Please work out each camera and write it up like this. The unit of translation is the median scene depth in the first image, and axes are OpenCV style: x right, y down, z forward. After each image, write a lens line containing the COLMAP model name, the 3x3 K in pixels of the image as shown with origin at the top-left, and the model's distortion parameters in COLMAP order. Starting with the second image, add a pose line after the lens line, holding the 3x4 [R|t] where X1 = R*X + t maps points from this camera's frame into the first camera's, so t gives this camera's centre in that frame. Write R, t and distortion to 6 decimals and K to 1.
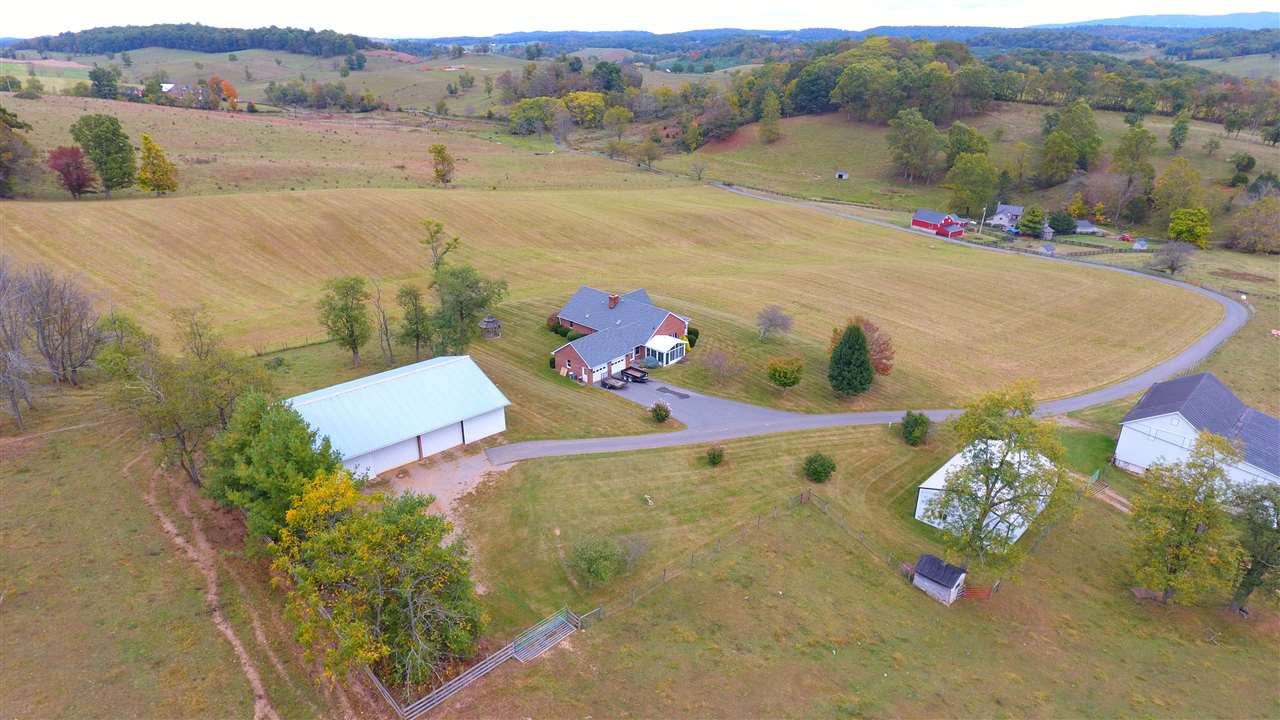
lens RADIAL K [[756.2, 0, 640.0], [0, 756.2, 360.0], [0, 0, 1]] dist [0.002065, -0.000632]
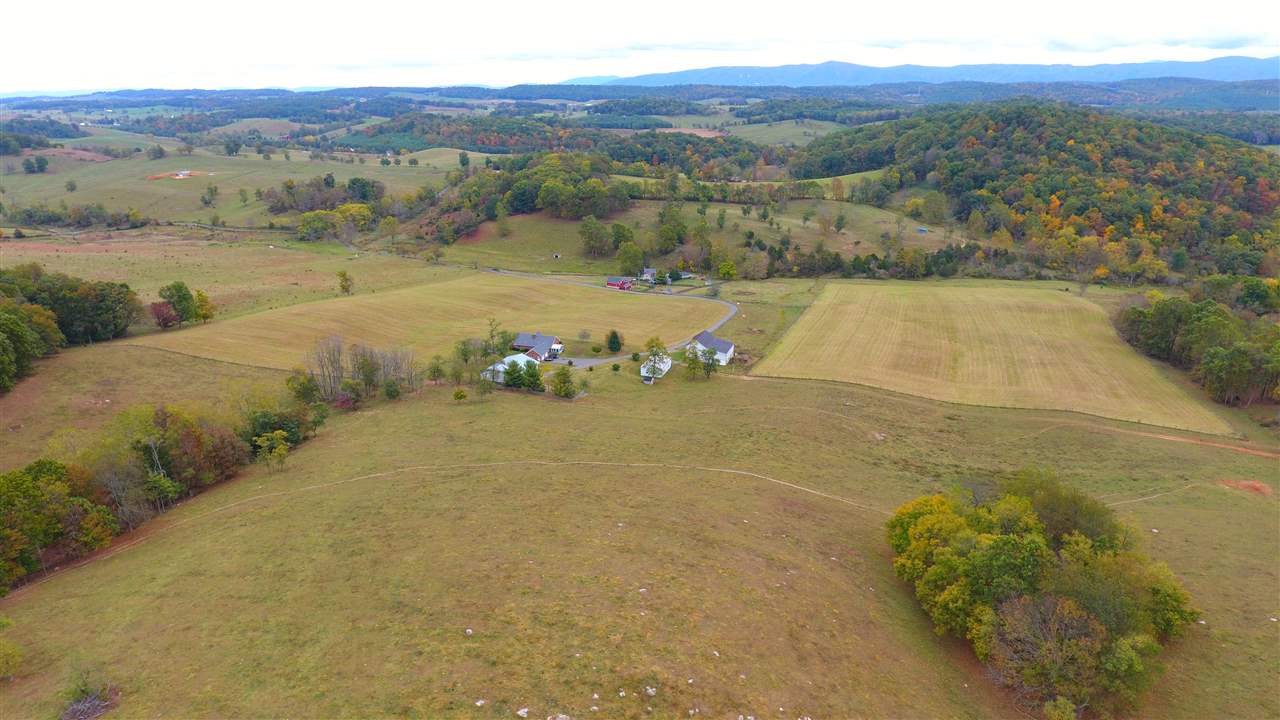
lens RADIAL K [[756.2, 0, 640.0], [0, 756.2, 360.0], [0, 0, 1]] dist [0.002065, -0.000632]
pose [[0.904284, -0.156092, 0.397375, -0.302851], [0.176371, 0.984213, -0.014751, 0.046407], [-0.388799, 0.083425, 0.917538, -0.665839]]
